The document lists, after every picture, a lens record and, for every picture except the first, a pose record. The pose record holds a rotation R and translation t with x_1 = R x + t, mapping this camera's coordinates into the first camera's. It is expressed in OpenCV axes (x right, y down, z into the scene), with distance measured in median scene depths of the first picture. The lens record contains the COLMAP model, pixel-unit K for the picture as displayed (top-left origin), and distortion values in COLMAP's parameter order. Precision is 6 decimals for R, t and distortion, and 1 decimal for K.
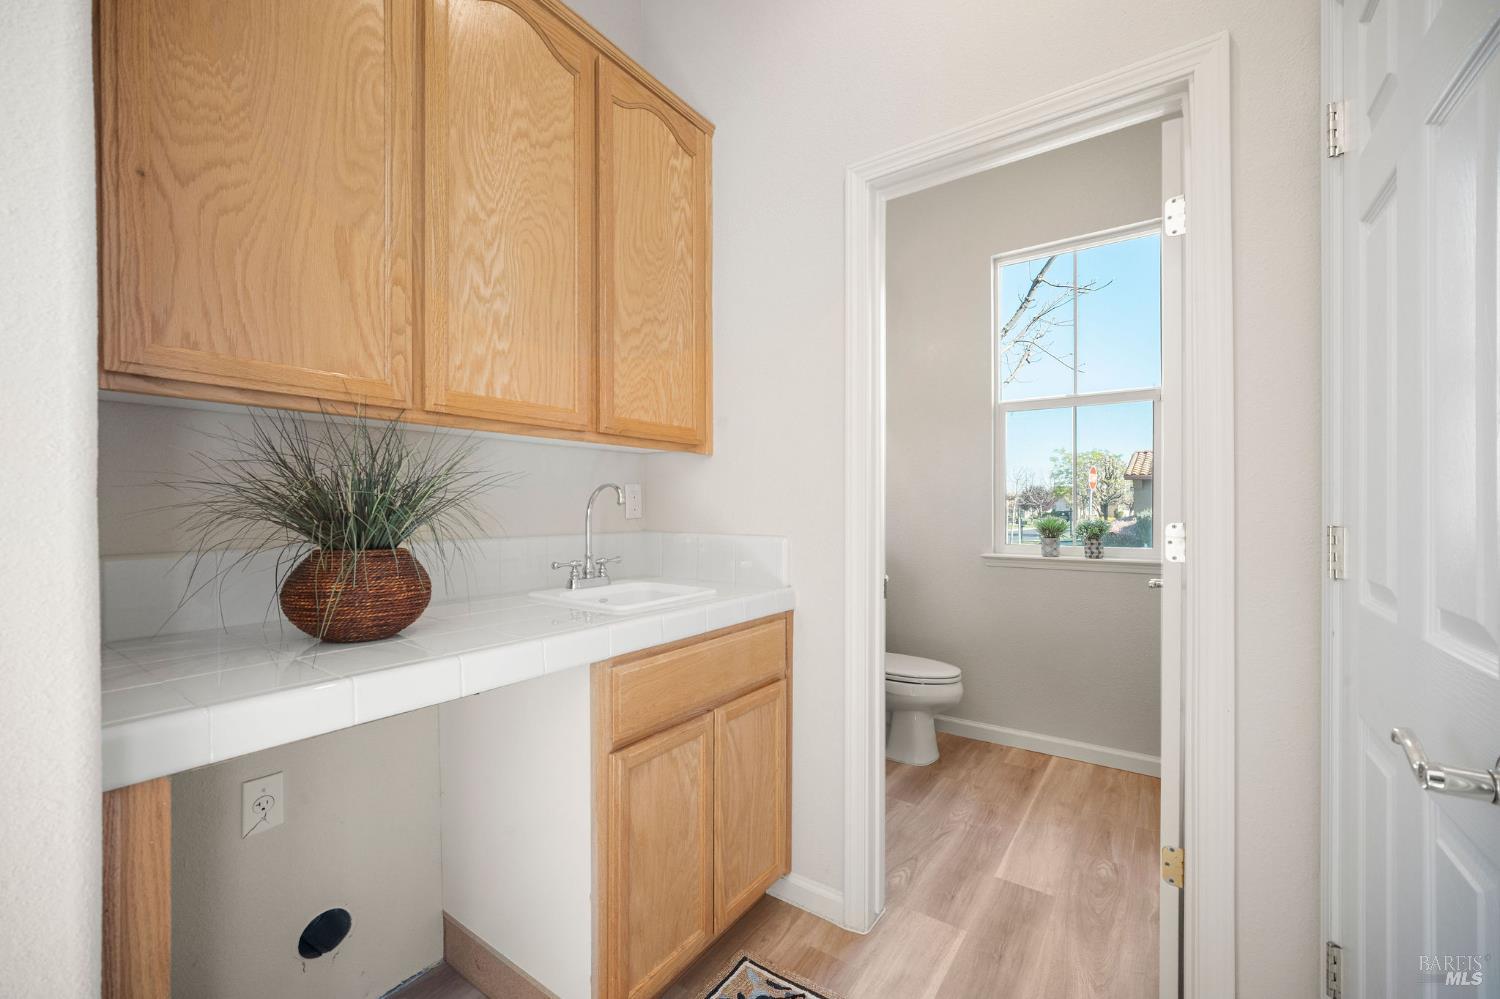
lens RADIAL K [[590.8, 0, 749.2], [0, 590.8, 494.4], [0, 0, 1]] dist [0.016667, 0.000464]
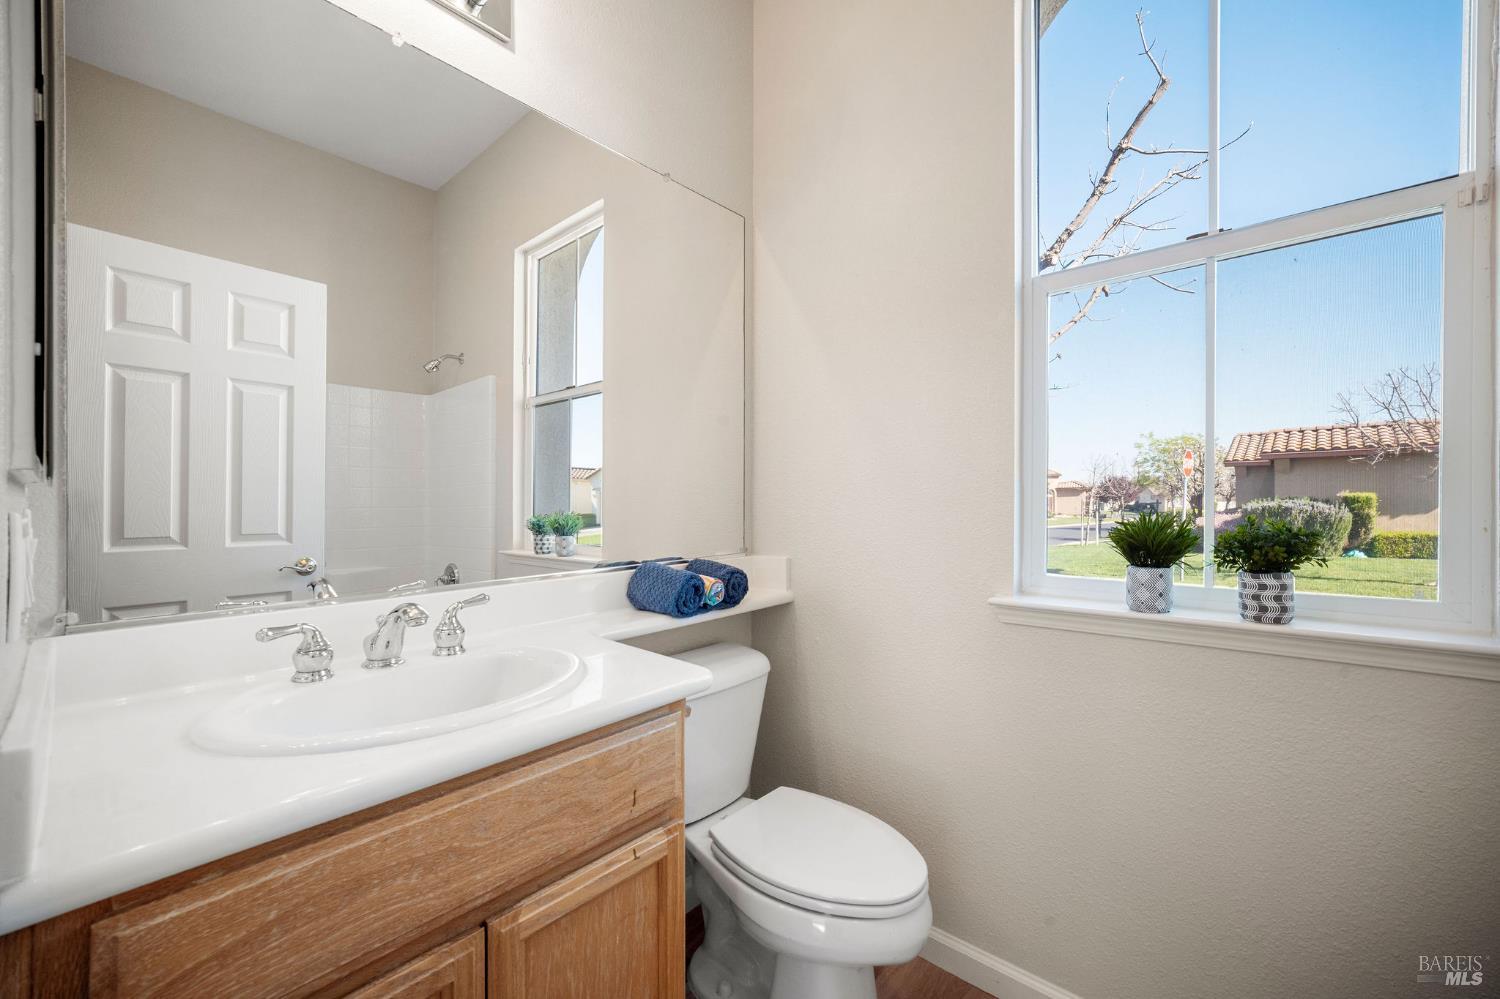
lens RADIAL K [[590.8, 0, 755.1], [0, 590.8, 502.4], [0, 0, 1]] dist [0.016667, 0.000464]
pose [[0.995318, -0.007872, -0.096332, 3.424949], [0.010064, 0.999701, 0.022289, 0.180432], [0.096127, -0.023154, 0.995100, 7.016396]]
